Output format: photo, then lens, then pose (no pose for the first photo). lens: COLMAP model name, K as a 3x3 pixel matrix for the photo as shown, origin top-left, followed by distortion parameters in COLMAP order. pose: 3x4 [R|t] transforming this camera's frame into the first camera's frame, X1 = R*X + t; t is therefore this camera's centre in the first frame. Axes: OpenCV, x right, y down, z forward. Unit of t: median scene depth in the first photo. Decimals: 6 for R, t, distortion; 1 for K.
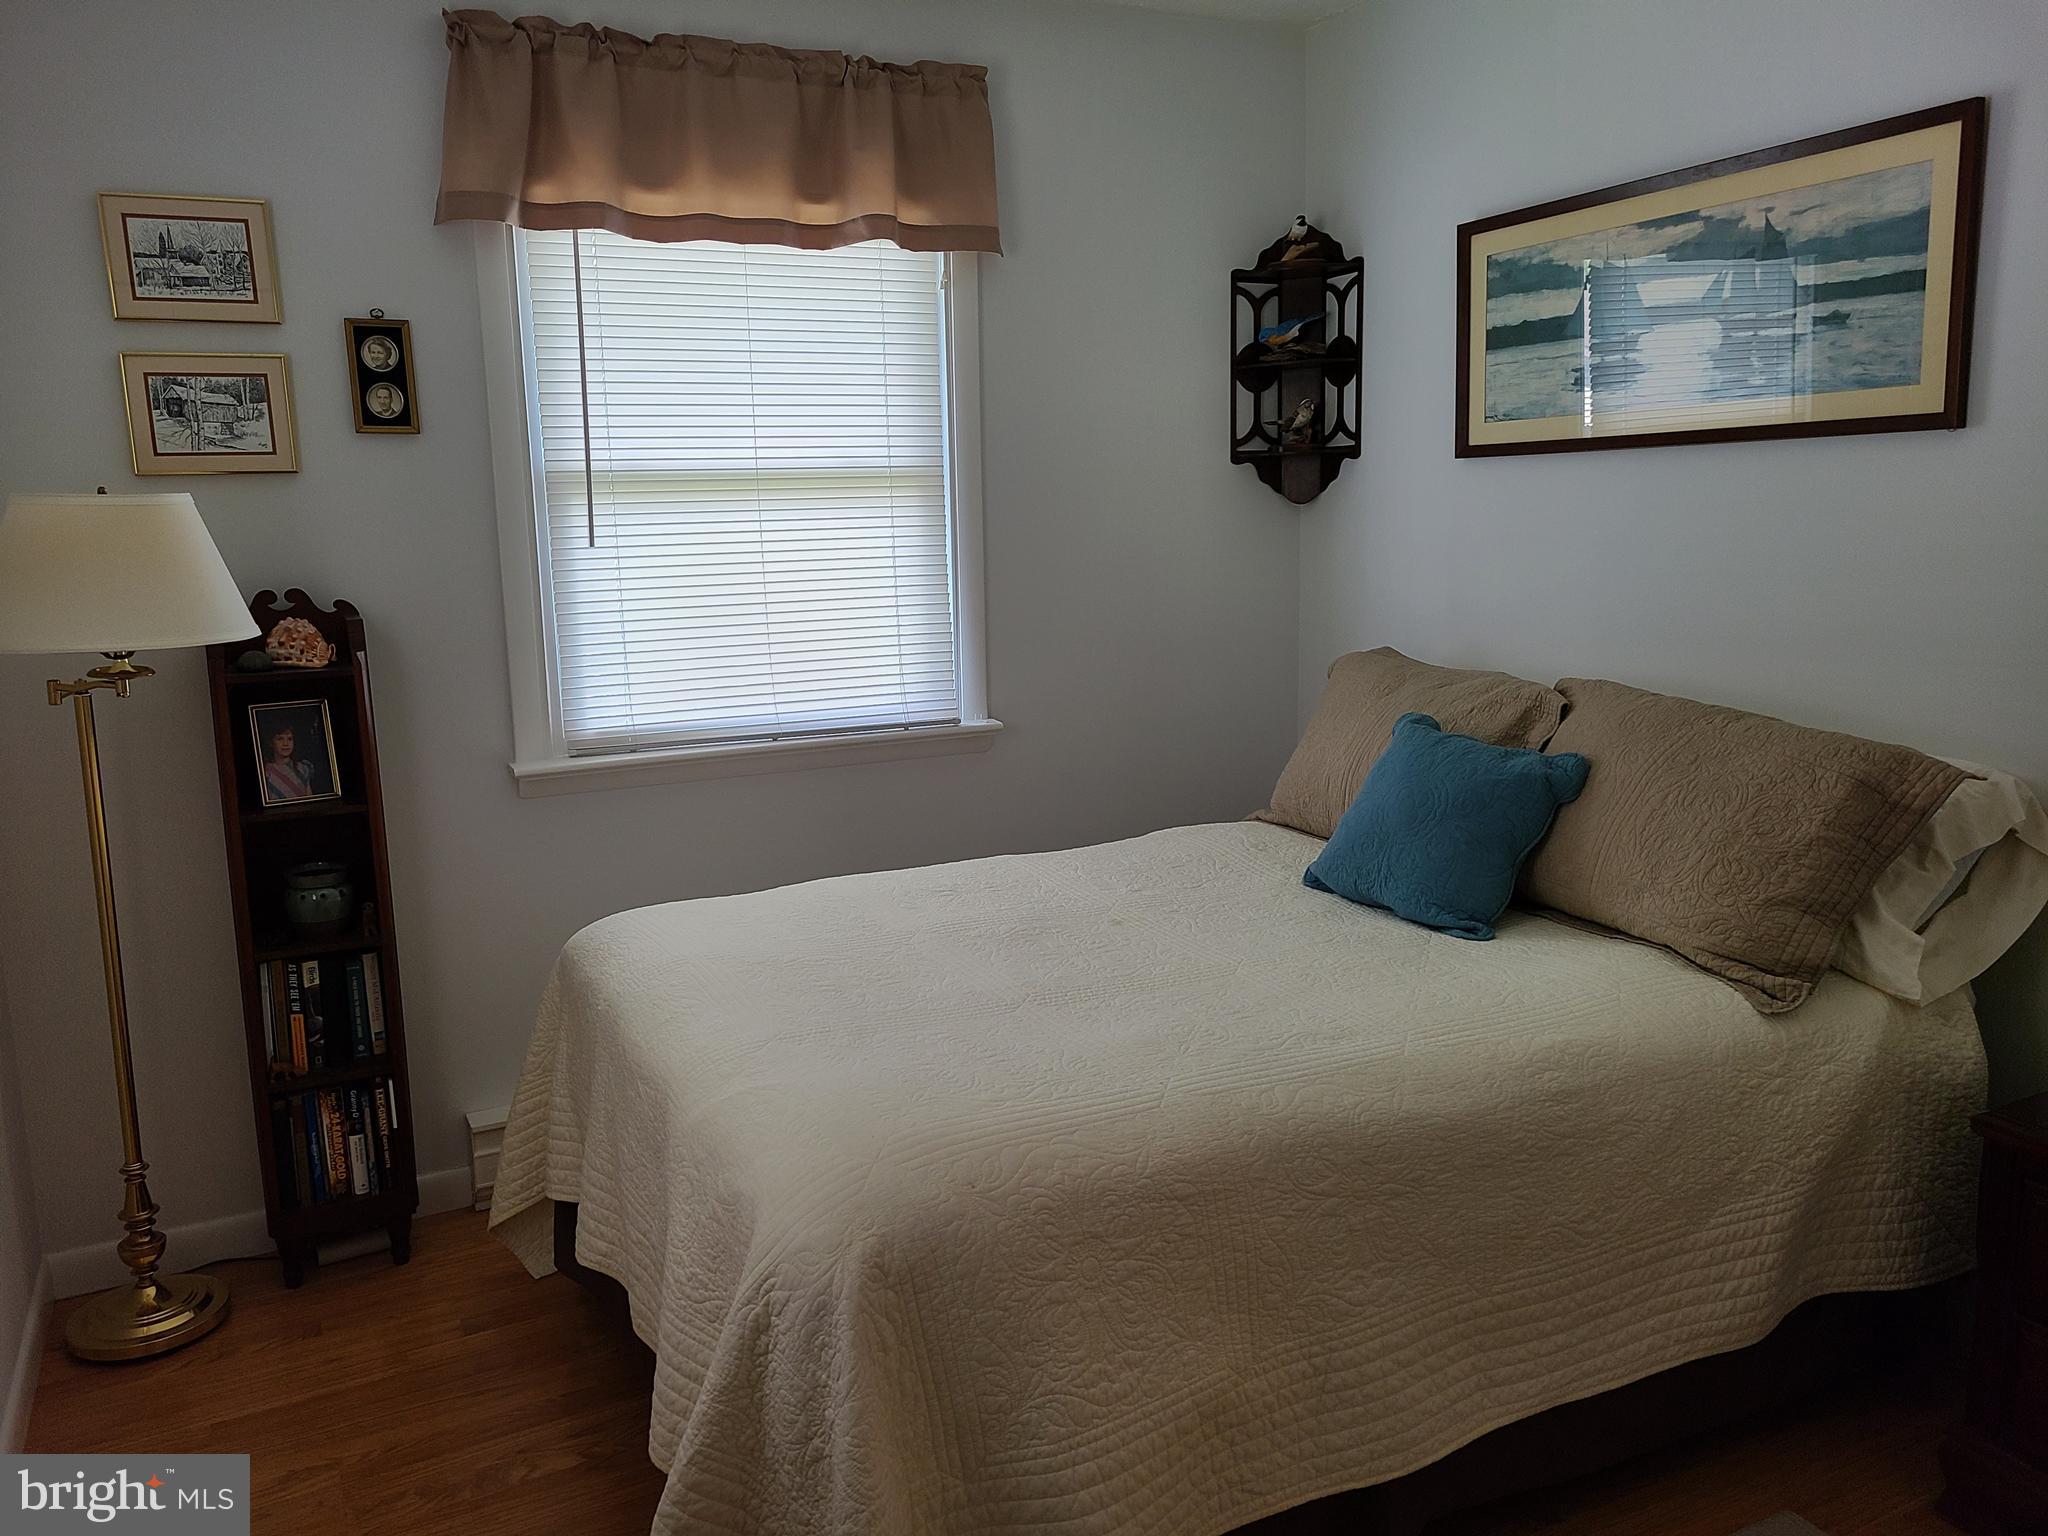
lens RADIAL K [[1534.9, 0, 997.2], [0, 1534.9, 763.8], [0, 0, 1]] dist [0.049345, -0.021504]
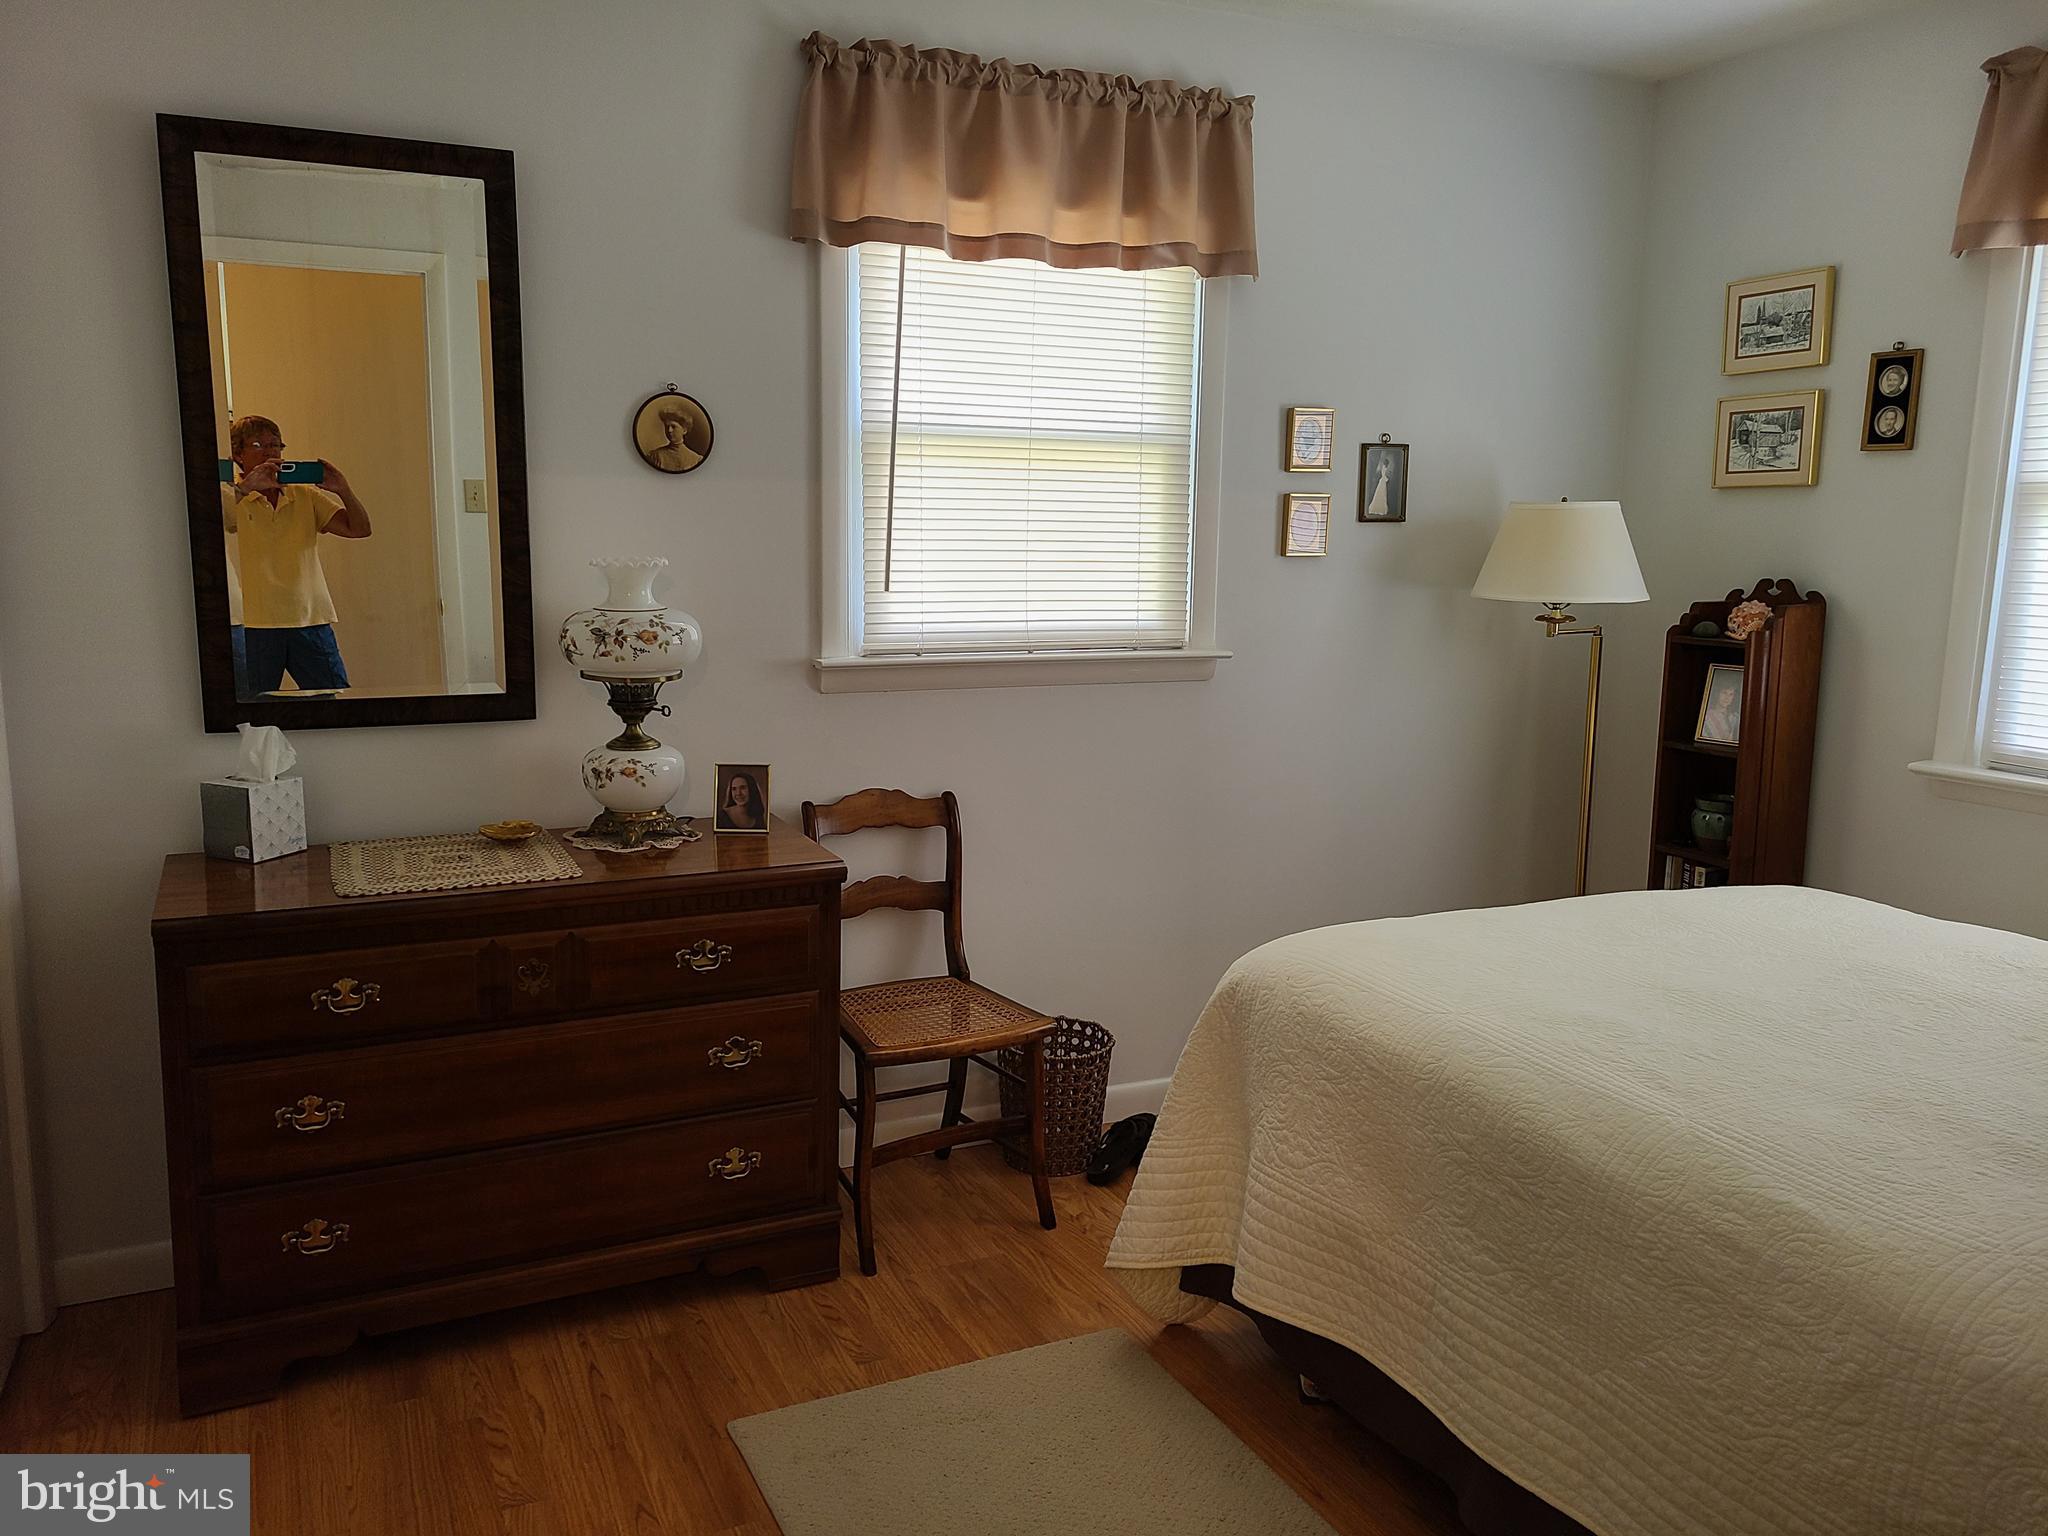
lens RADIAL K [[1534.9, 0, 956.4], [0, 1534.9, 761.7], [0, 0, 1]] dist [0.049345, -0.021504]
pose [[-0.045621, 0.180644, -0.982490, 0.857266], [-0.181674, 0.965612, 0.185977, -0.086231], [0.982300, 0.186978, -0.011234, 0.407637]]
